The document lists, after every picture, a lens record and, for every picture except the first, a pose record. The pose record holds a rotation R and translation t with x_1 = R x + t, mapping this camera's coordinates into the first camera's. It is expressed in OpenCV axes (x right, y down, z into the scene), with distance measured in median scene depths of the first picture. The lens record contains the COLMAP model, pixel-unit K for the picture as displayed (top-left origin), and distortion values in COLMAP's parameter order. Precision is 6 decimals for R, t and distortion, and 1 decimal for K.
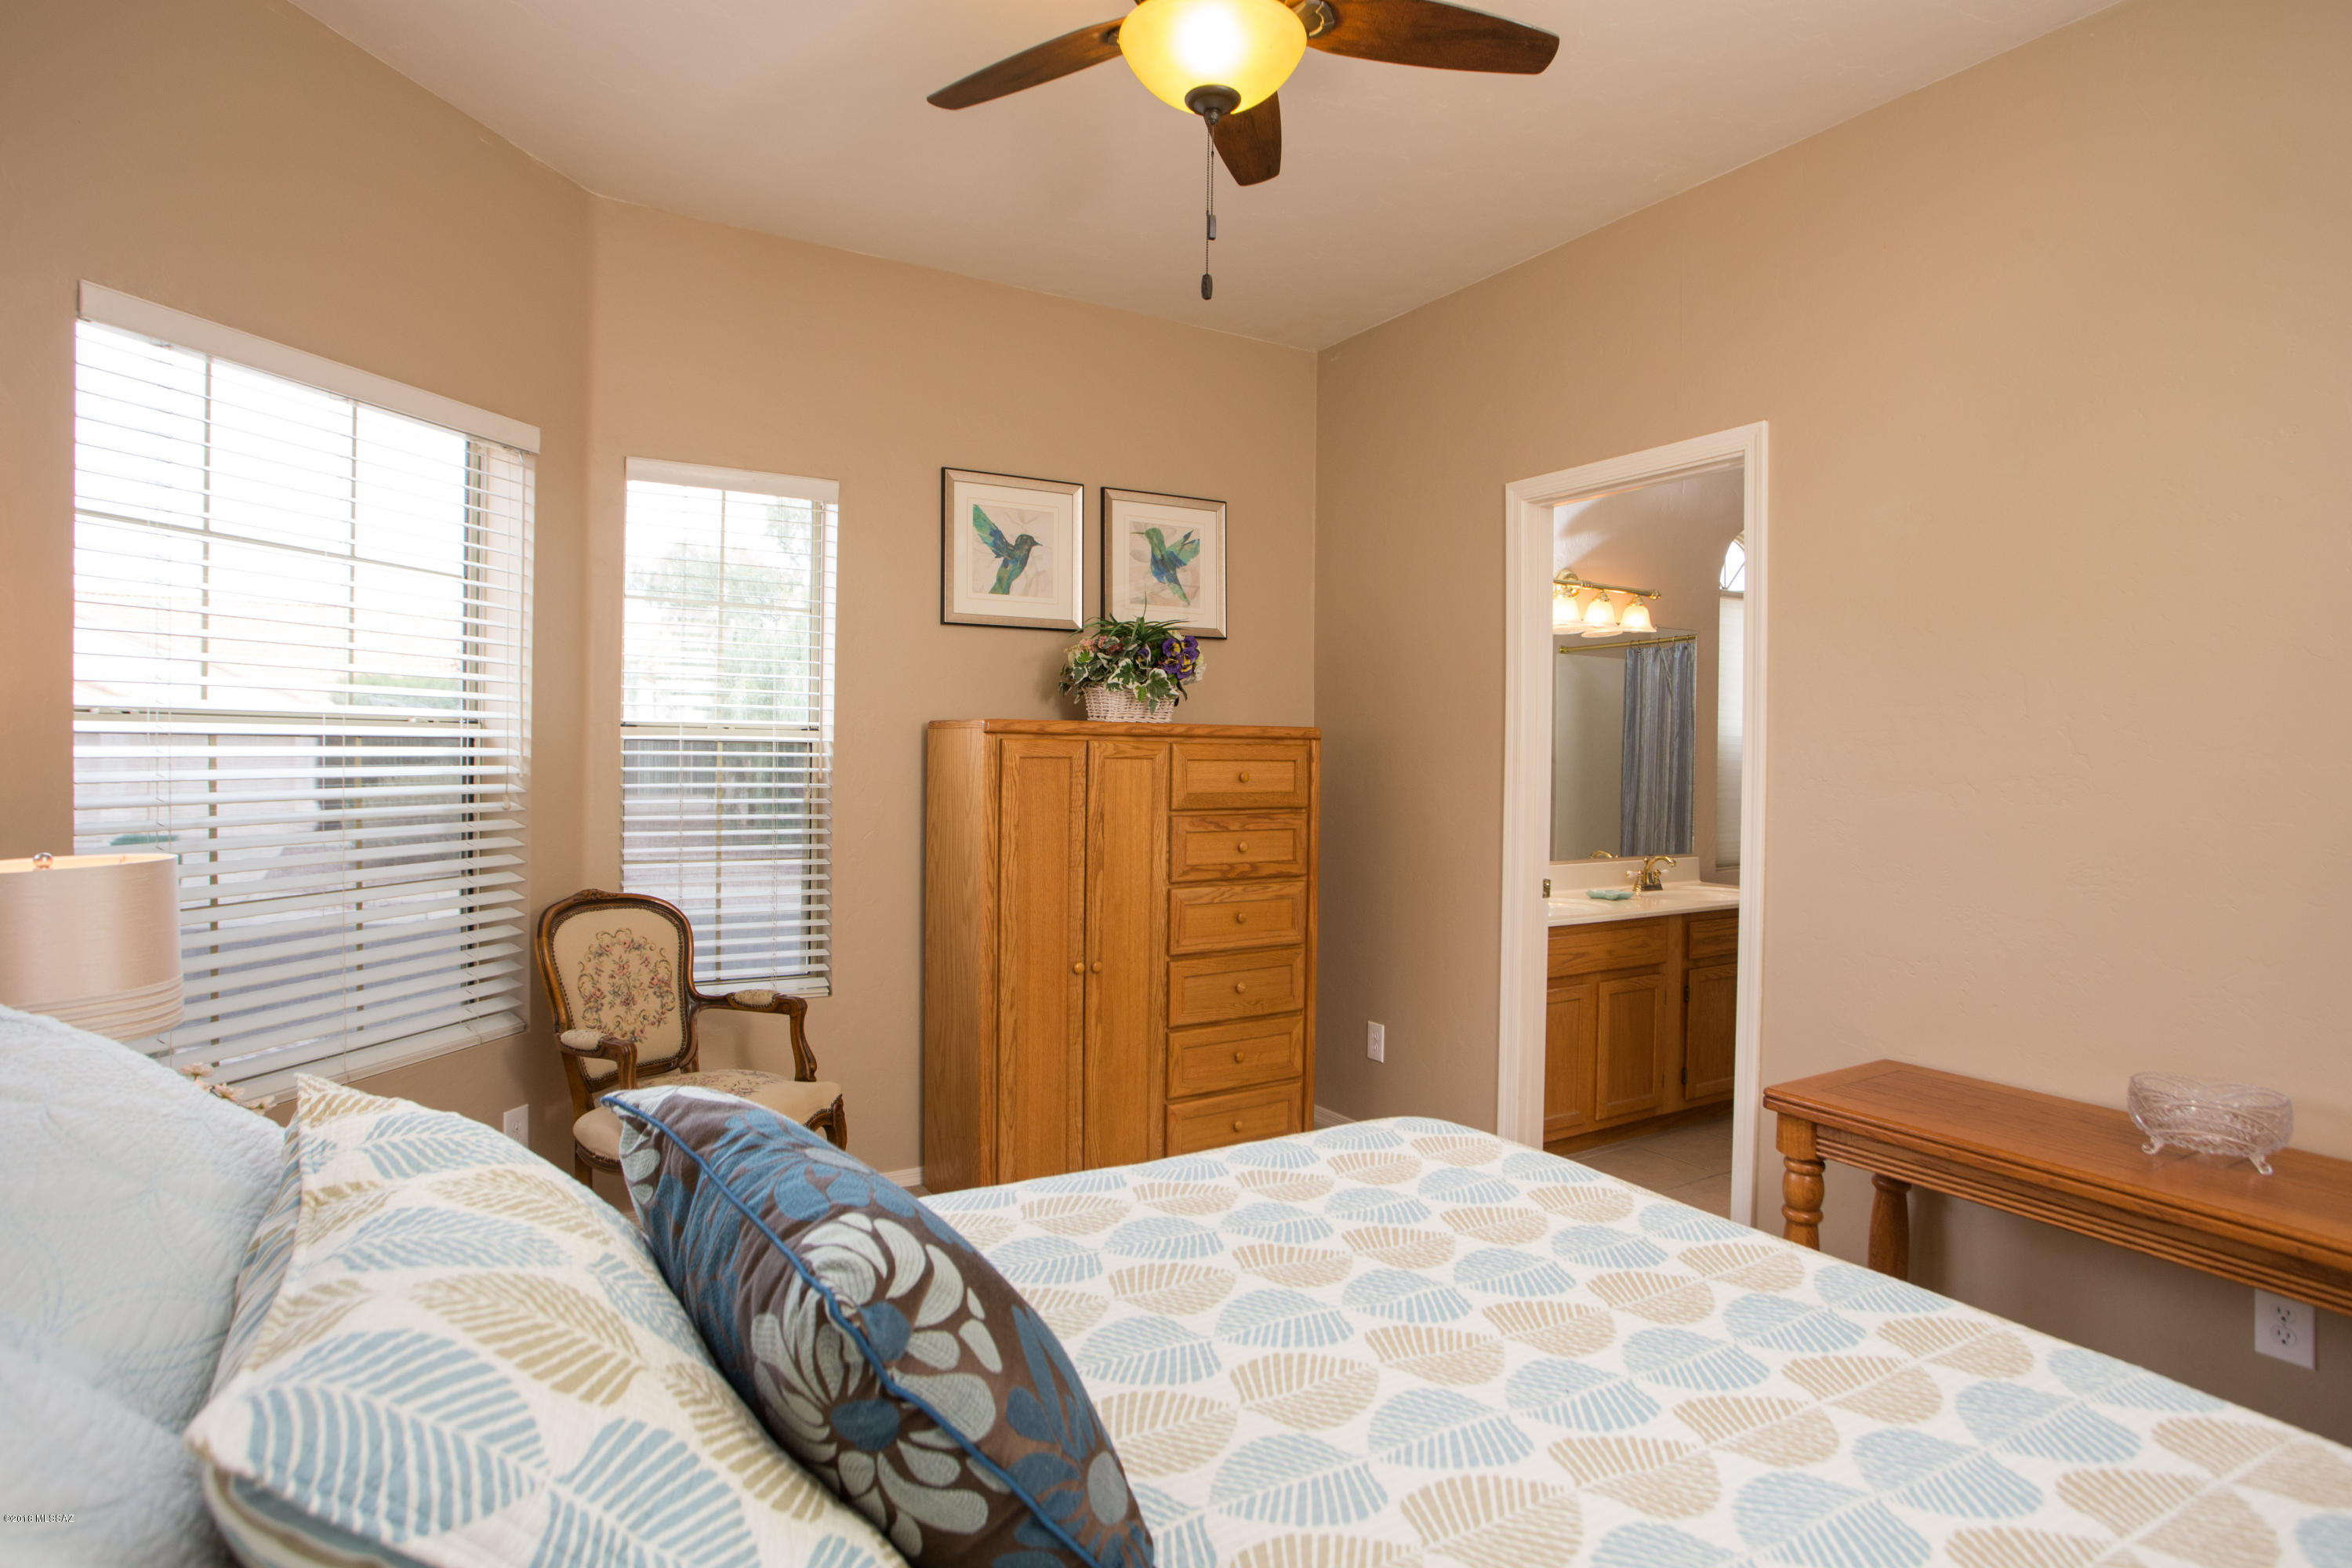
lens RADIAL K [[1224.5, 0, 1174.9], [0, 1224.5, 774.2], [0, 0, 1]] dist [-0.044963, 0.017016]
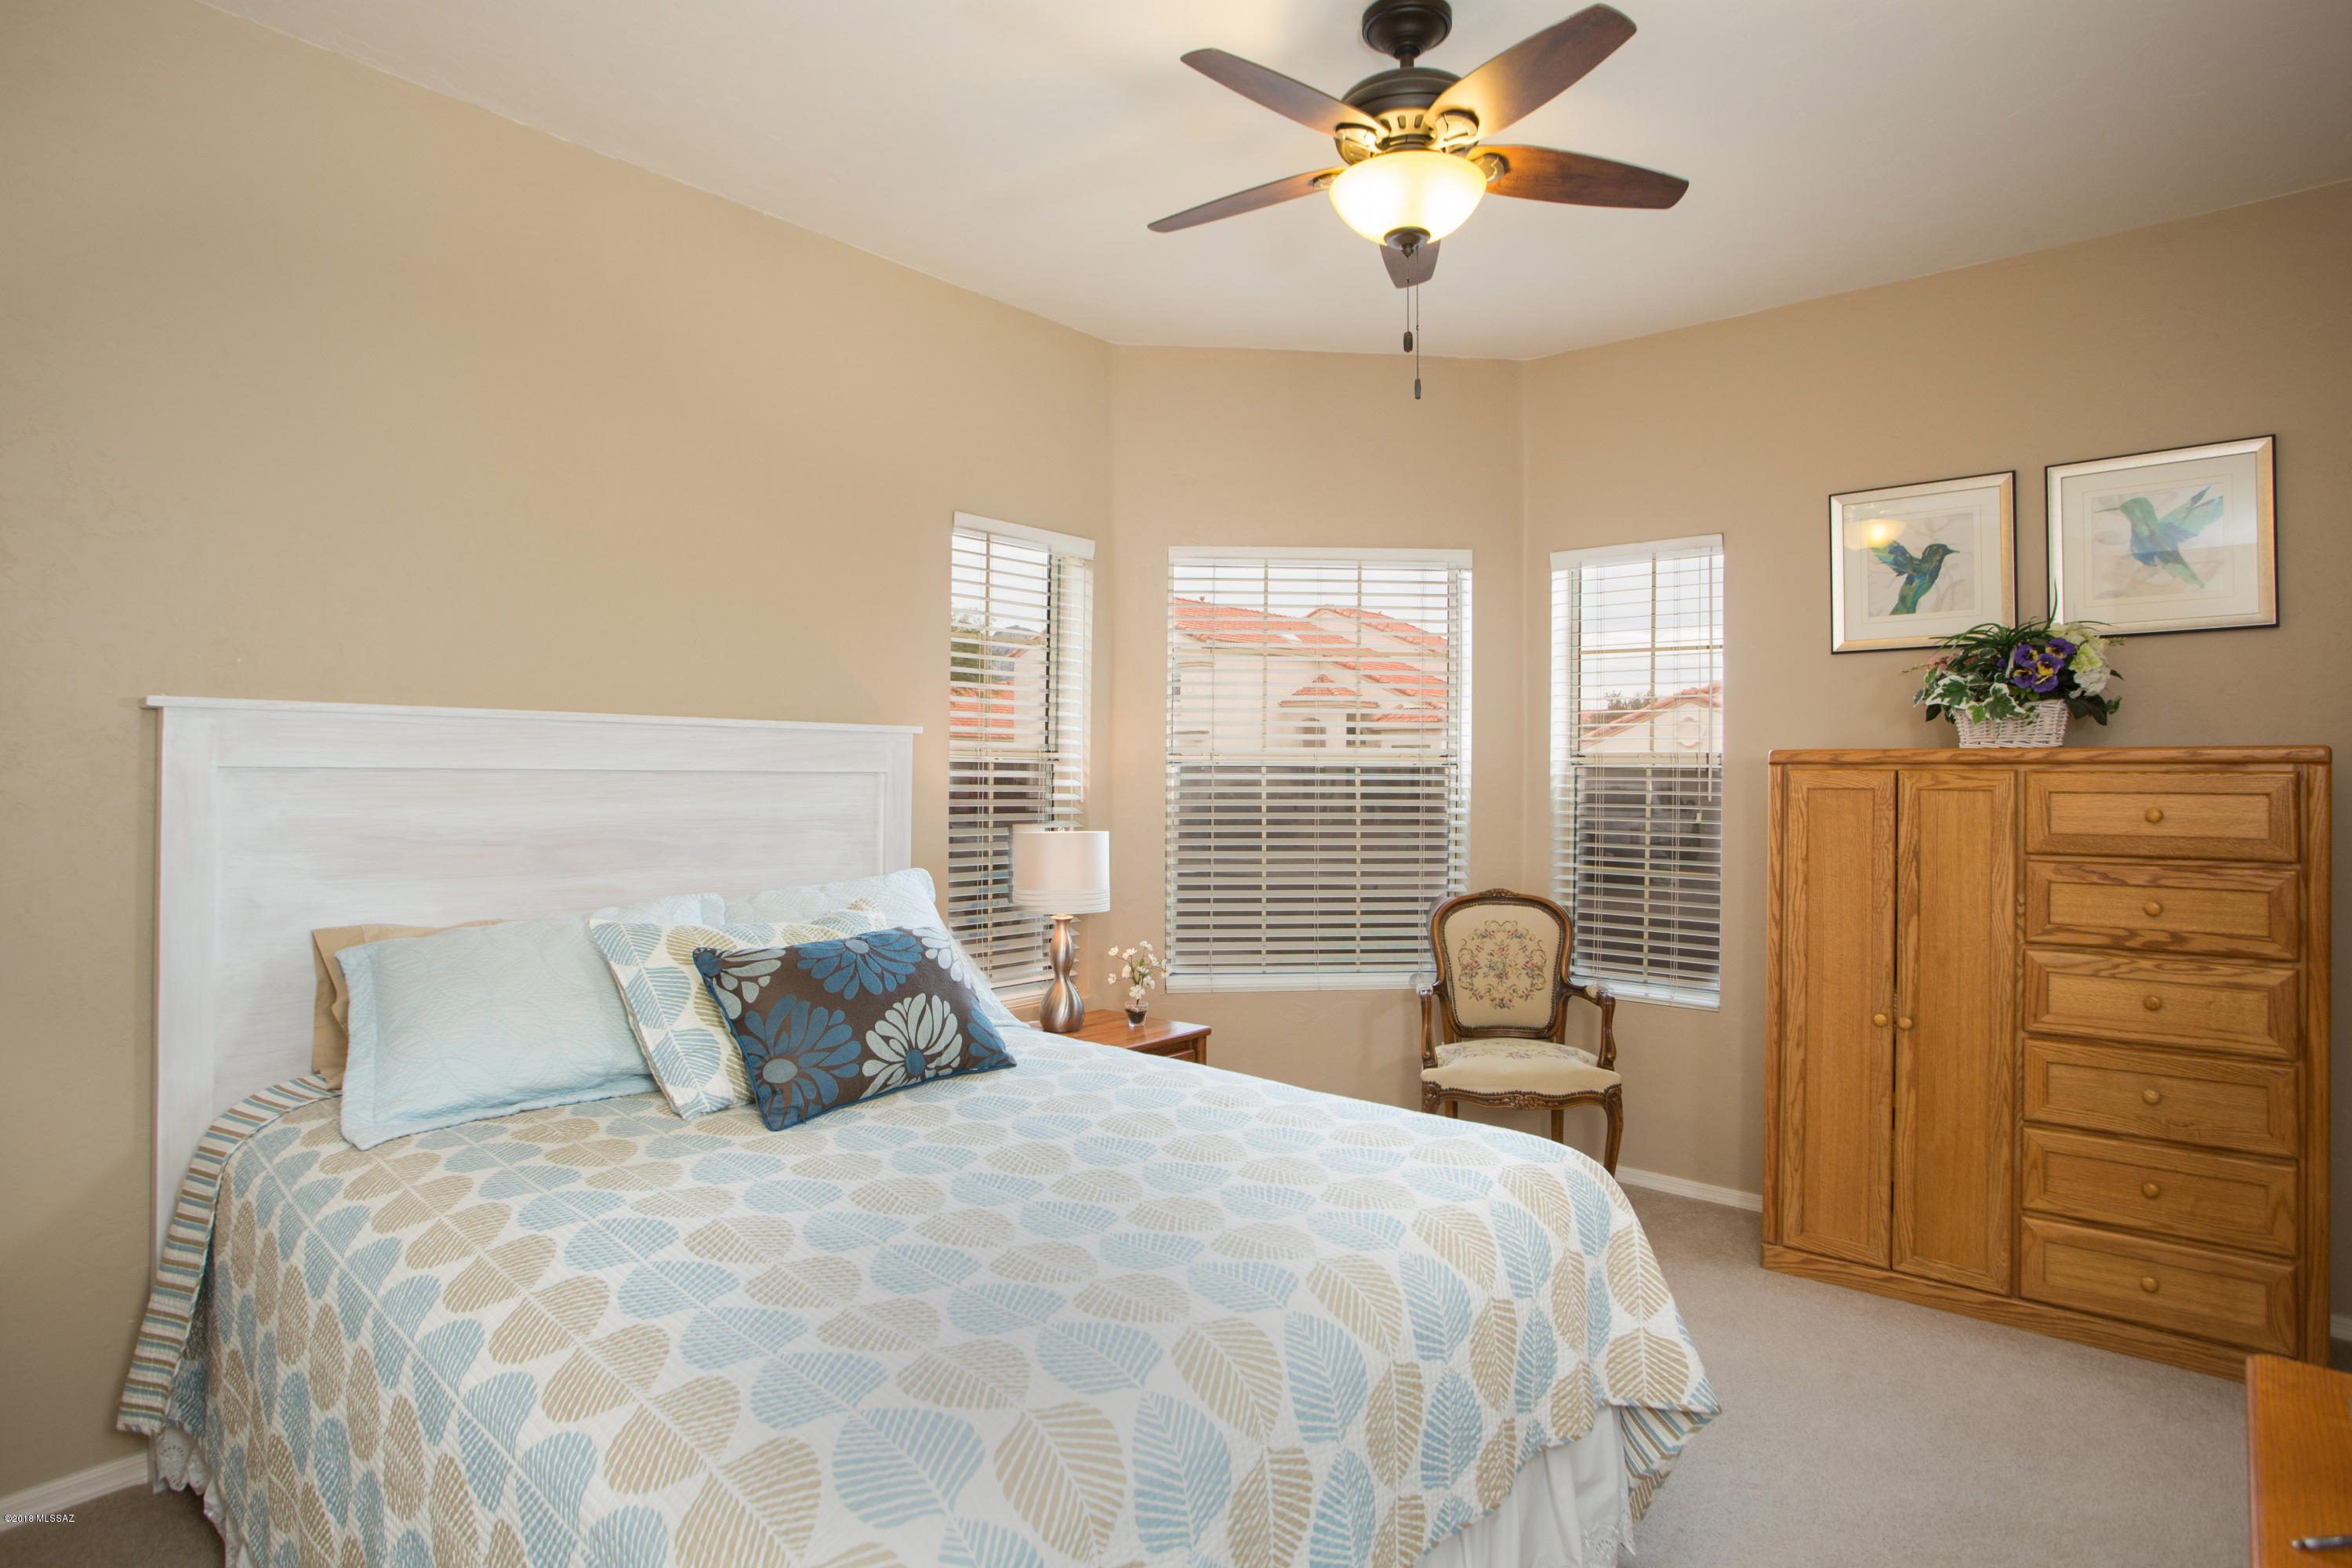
lens RADIAL K [[1224.5, 0, 1183.7], [0, 1224.5, 781.7], [0, 0, 1]] dist [-0.044963, 0.017016]
pose [[0.328499, -0.009599, -0.944456, 0.578567], [-0.020596, 0.999638, -0.017323, 0.006928], [0.944280, 0.025142, 0.328182, 0.202566]]
